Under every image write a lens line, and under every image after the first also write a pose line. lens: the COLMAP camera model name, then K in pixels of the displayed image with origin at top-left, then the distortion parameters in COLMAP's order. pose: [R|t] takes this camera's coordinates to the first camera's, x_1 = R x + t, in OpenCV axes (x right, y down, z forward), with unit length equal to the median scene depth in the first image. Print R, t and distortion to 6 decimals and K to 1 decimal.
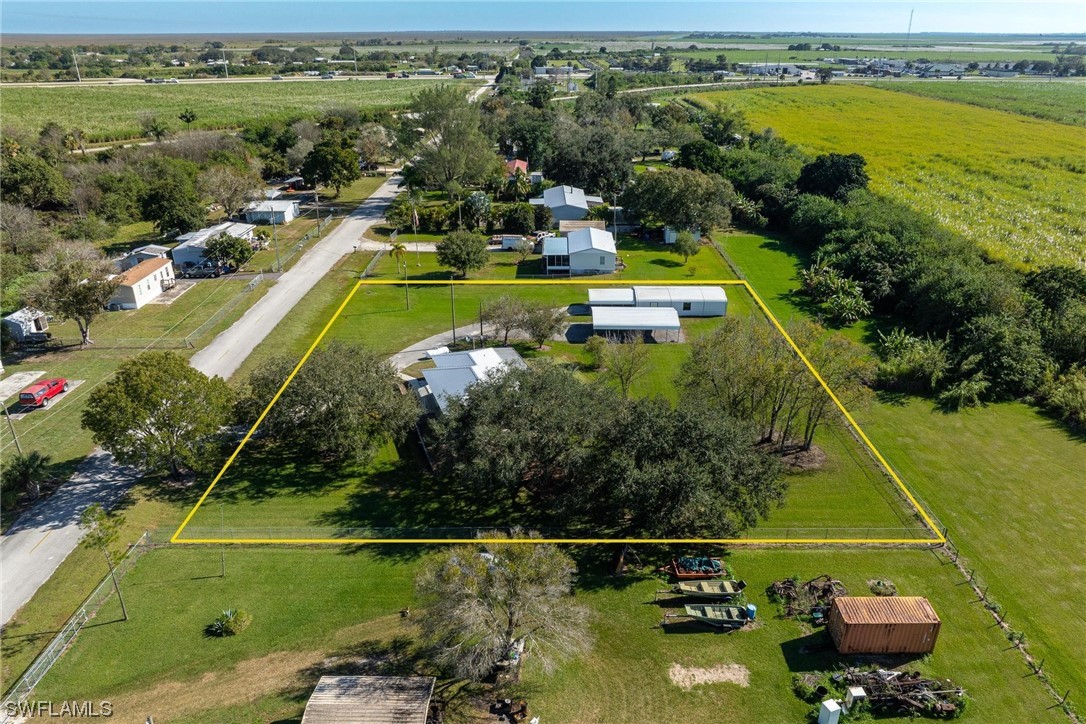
lens RADIAL K [[783.3, 0, 543.0], [0, 783.3, 362.0], [0, 0, 1]] dist [-0.015041, -0.002971]
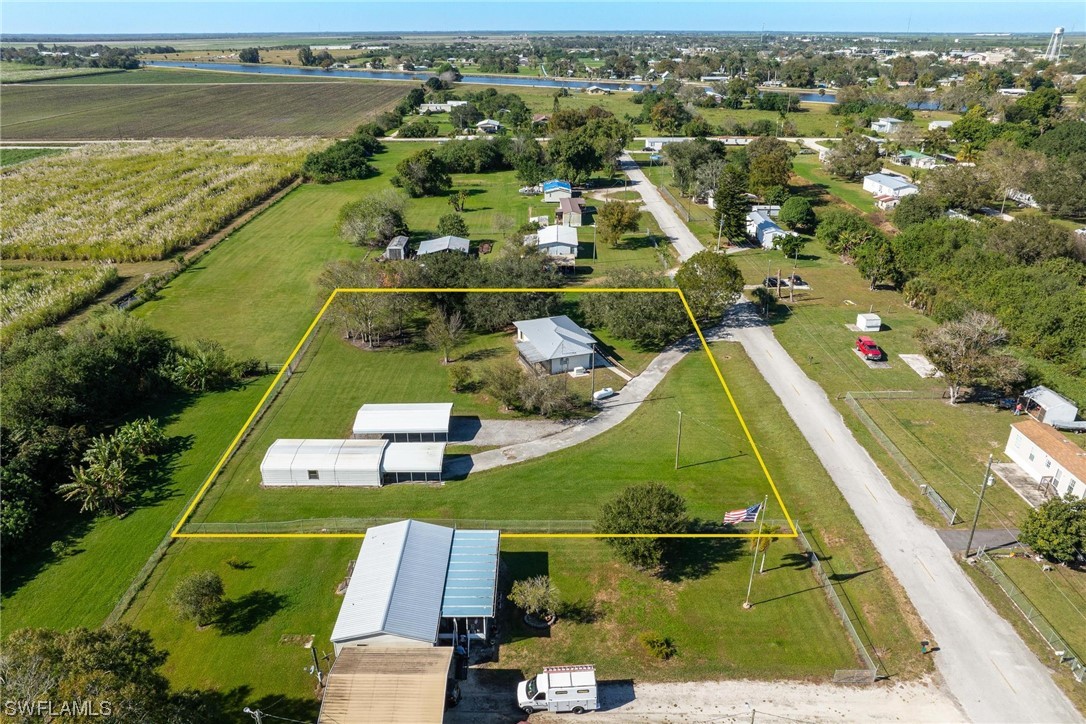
lens RADIAL K [[783.3, 0, 543.0], [0, 783.3, 362.0], [0, 0, 1]] dist [-0.015041, -0.002971]
pose [[-0.999639, 0.012017, -0.024048, -0.020775], [-0.009141, 0.689280, 0.724437, -0.703309], [0.025281, 0.724395, -0.688921, 1.453210]]
